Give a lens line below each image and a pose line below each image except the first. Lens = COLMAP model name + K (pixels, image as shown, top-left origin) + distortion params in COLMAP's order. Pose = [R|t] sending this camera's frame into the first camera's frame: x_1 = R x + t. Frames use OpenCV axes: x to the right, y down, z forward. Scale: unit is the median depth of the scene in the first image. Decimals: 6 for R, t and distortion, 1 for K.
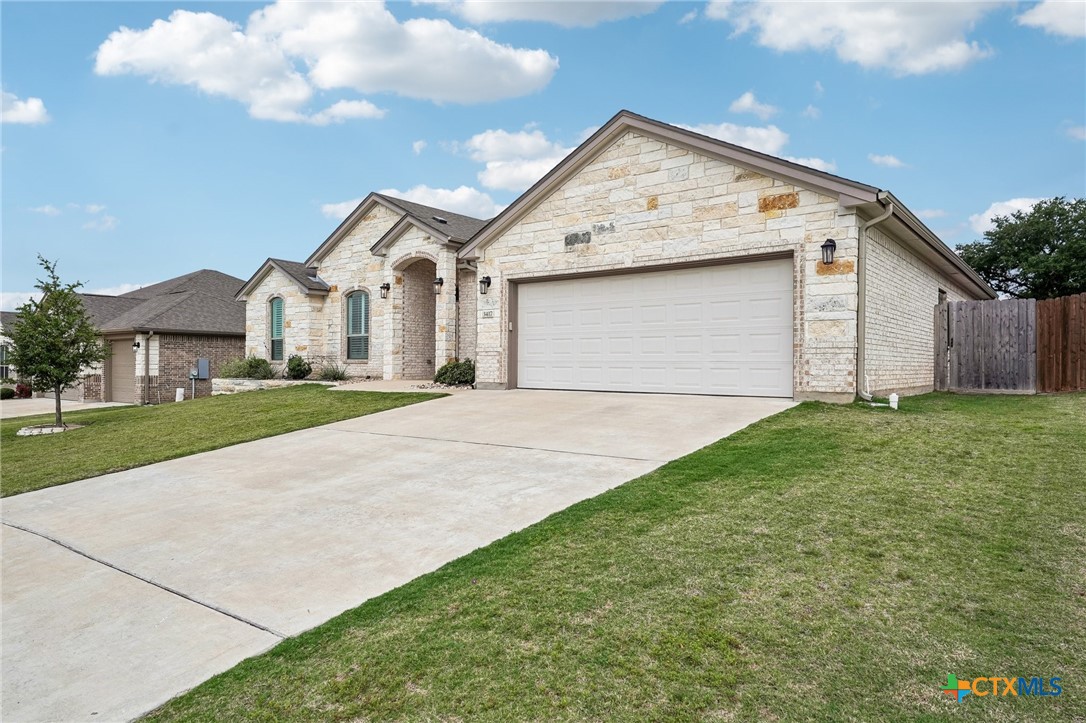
lens RADIAL K [[685.3, 0, 543.0], [0, 685.3, 361.5], [0, 0, 1]] dist [0.001464, 0.000134]
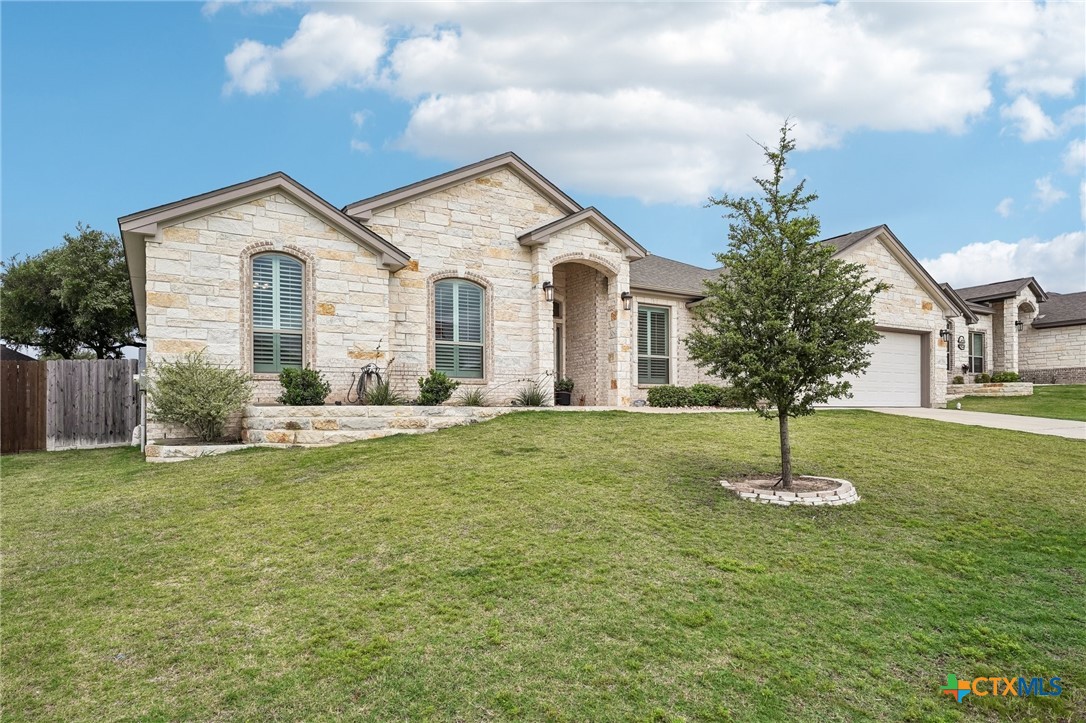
lens RADIAL K [[615.4, 0, 542.4], [0, 615.4, 405.2], [0, 0, 1]] dist [-0.002398, -0.000303]
pose [[0.342248, 0.000571, 0.939610, -0.833856], [-0.001544, 0.999999, -0.000046, 0.024674], [-0.939608, -0.001435, 0.342248, 0.717856]]
